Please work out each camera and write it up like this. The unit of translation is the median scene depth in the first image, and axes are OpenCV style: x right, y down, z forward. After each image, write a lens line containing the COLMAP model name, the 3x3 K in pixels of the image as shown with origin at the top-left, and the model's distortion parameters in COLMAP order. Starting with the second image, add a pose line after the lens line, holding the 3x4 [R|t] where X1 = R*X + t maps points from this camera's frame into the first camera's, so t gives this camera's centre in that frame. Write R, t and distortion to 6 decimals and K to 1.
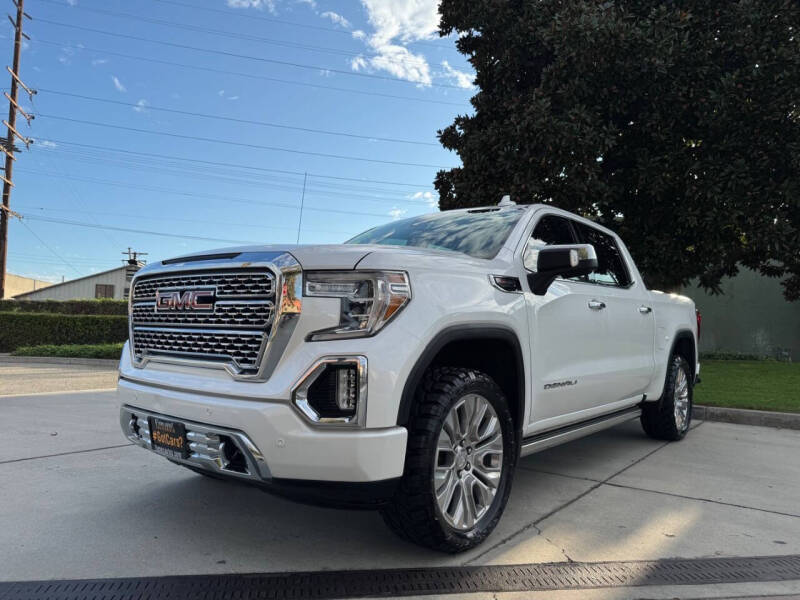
lens RADIAL K [[569.7, 0, 400.0], [0, 569.7, 300.0], [0, 0, 1]] dist [0.050905, -0.061867]
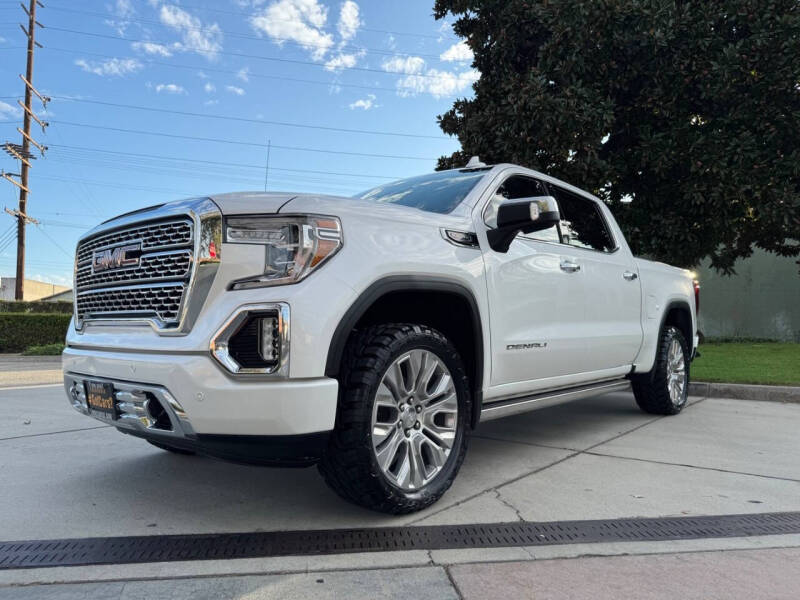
lens RADIAL K [[570.8, 0, 402.6], [0, 570.8, 300.8], [0, 0, 1]] dist [0.040684, -0.048090]
pose [[0.999223, -0.025913, -0.029709, 0.111767], [0.026026, 0.999655, 0.003434, 0.068746], [0.029610, -0.004205, 0.999553, 0.042237]]
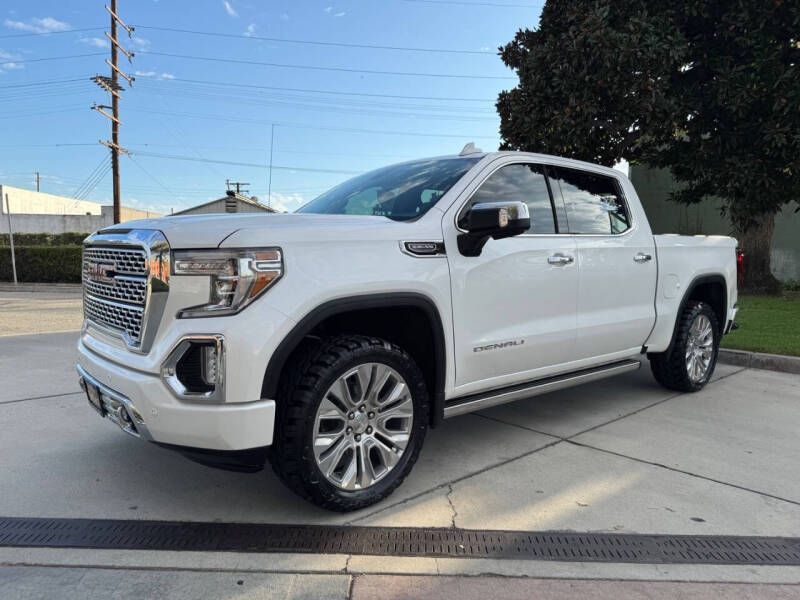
lens RADIAL K [[568.8, 0, 404.6], [0, 568.8, 301.1], [0, 0, 1]] dist [0.051659, -0.060750]
pose [[0.985577, 0.005416, -0.169143, 0.309820], [0.017569, 0.990812, 0.134099, -0.067354], [0.168315, -0.135137, 0.976426, 0.033599]]
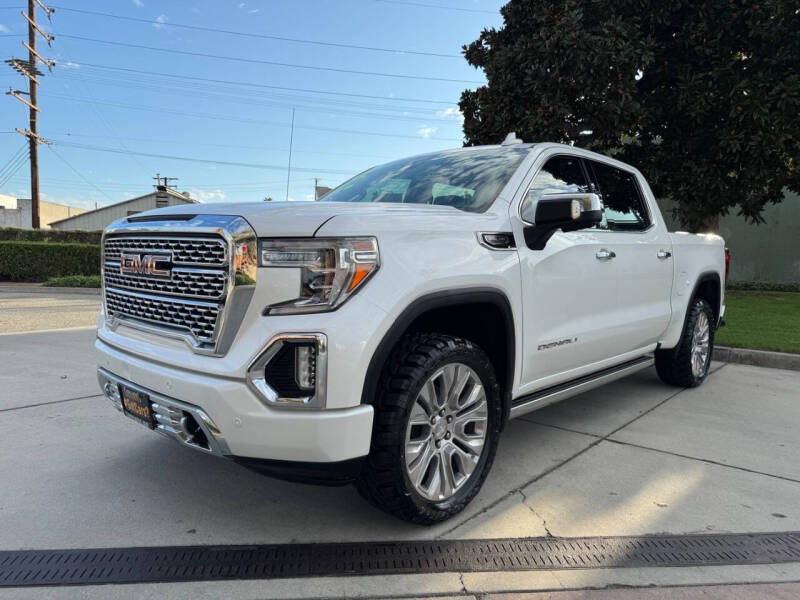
lens RADIAL K [[570.8, 0, 402.6], [0, 570.8, 300.8], [0, 0, 1]] dist [0.040684, -0.048090]
pose [[0.998578, 0.002958, -0.053226, 0.081422], [0.004239, 0.990892, 0.134590, -0.054755], [0.053139, -0.134624, 0.989471, 0.068524]]
